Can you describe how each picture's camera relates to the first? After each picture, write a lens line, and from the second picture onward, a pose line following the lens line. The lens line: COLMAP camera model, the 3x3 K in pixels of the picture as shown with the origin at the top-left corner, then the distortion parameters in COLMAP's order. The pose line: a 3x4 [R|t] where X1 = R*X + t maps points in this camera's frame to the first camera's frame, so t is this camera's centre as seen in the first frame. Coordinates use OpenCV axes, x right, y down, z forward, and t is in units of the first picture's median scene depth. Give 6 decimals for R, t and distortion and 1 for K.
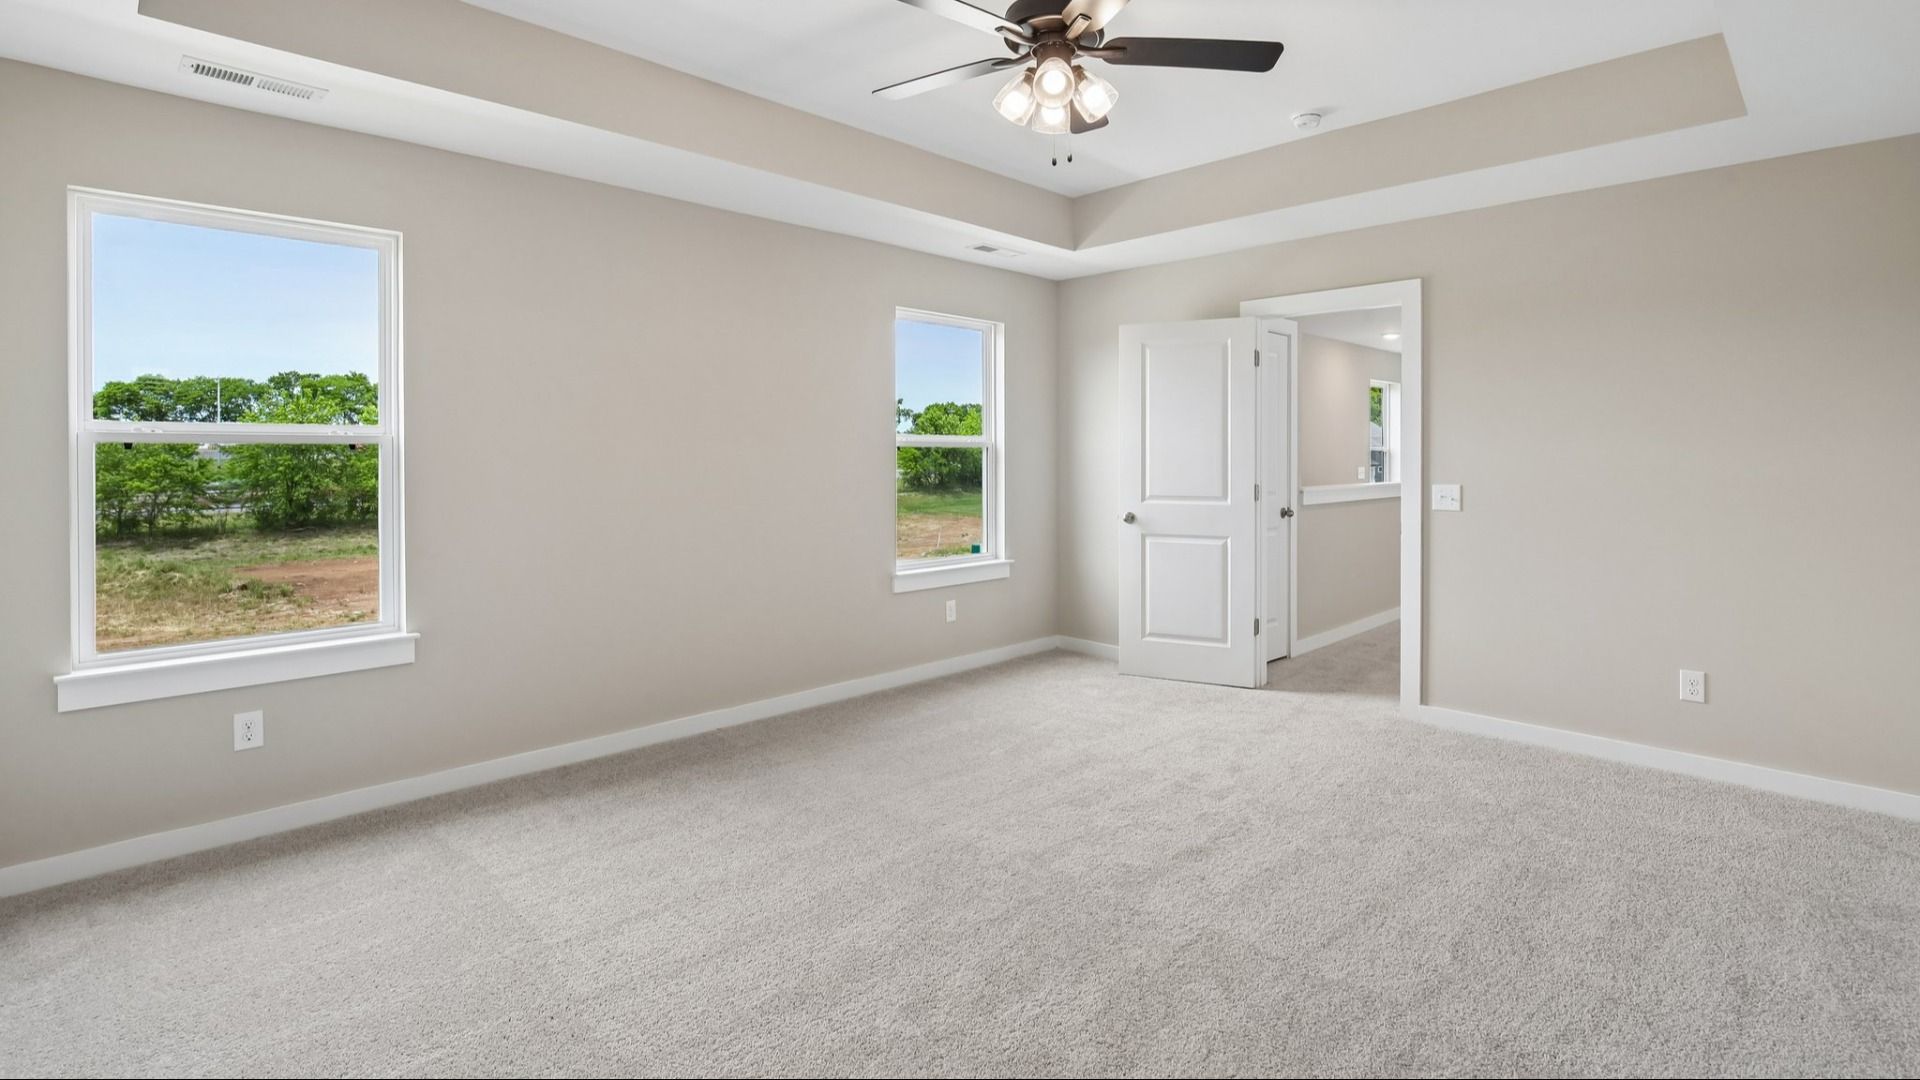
lens RADIAL K [[905.4, 0, 957.3], [0, 905.4, 454.6], [0, 0, 1]] dist [-0.010352, 0.000829]
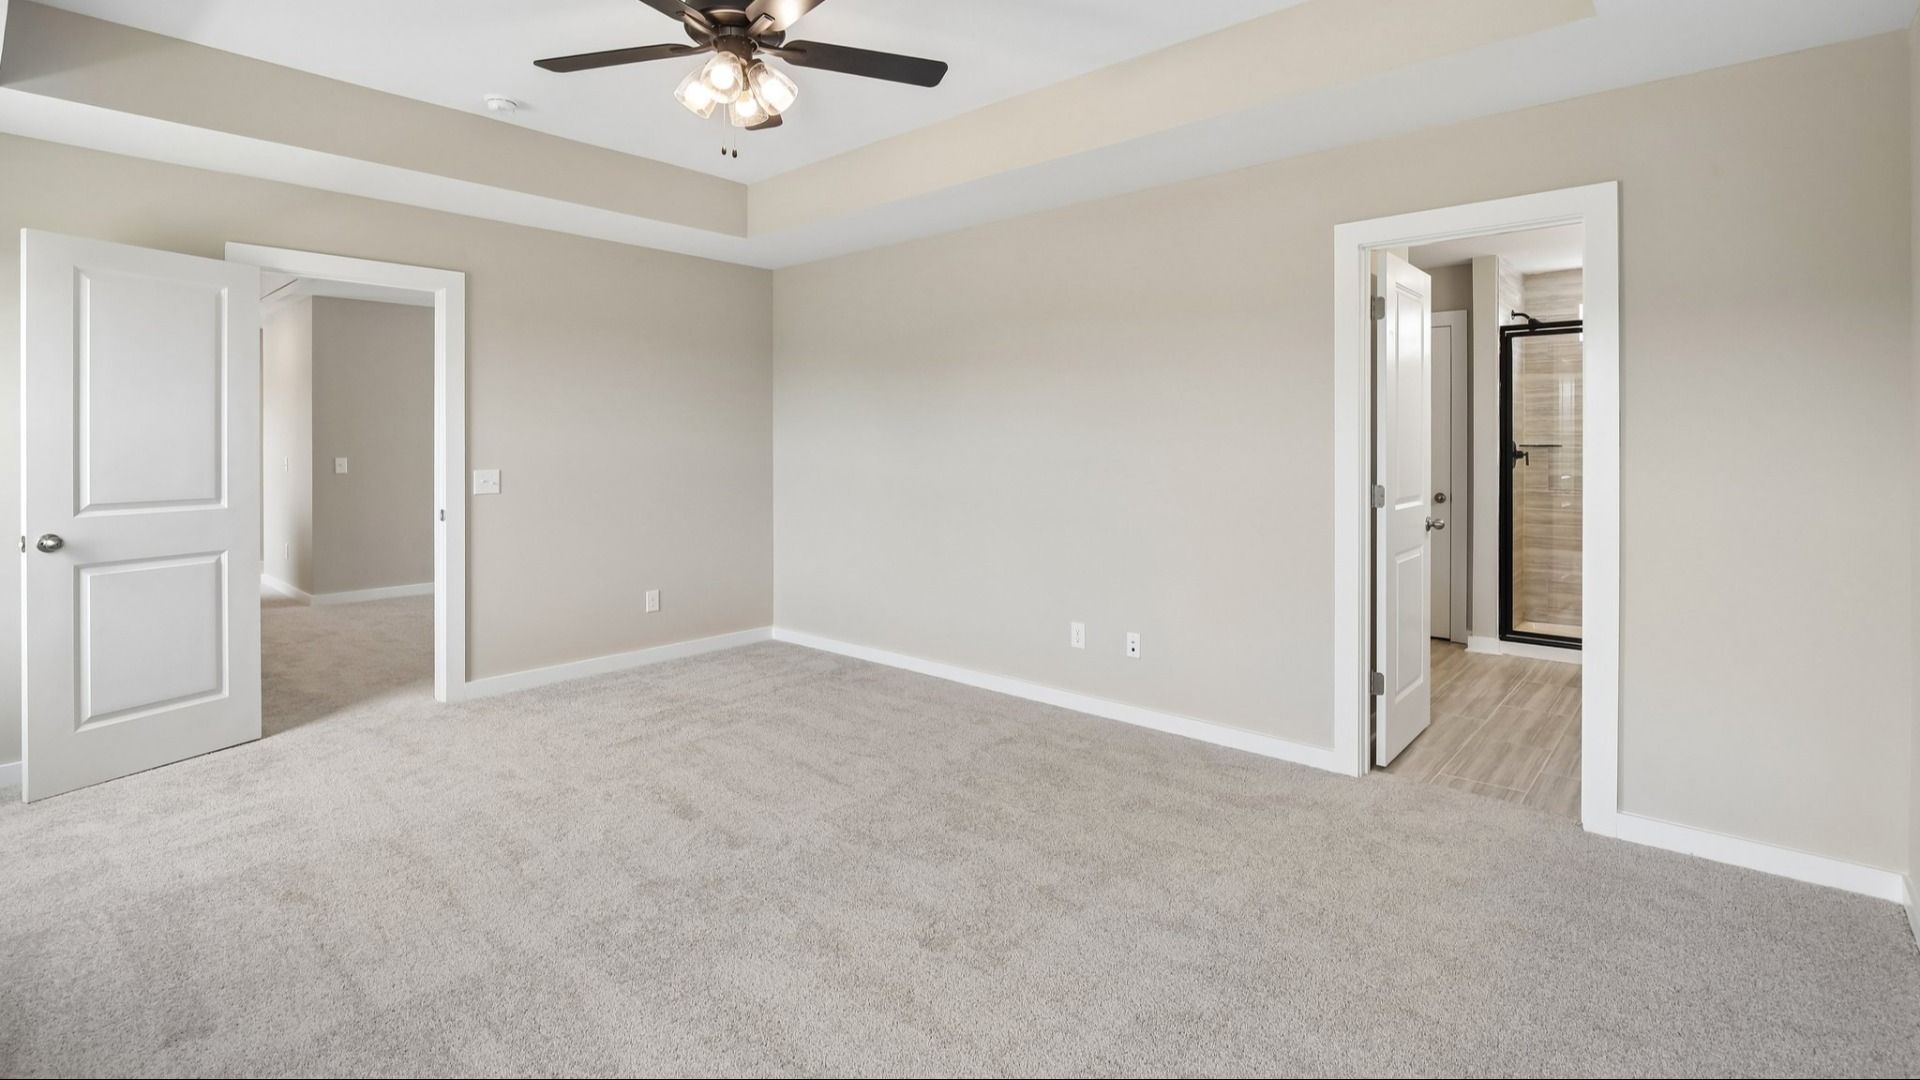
lens RADIAL K [[877.7, 0, 960.4], [0, 877.7, 451.1], [0, 0, 1]] dist [-0.010962, 0.000179]
pose [[-0.066215, -0.005042, 0.997793, -0.540477], [0.003174, 0.999981, 0.005264, 0.006699], [-0.997800, 0.003515, -0.066198, 0.506533]]
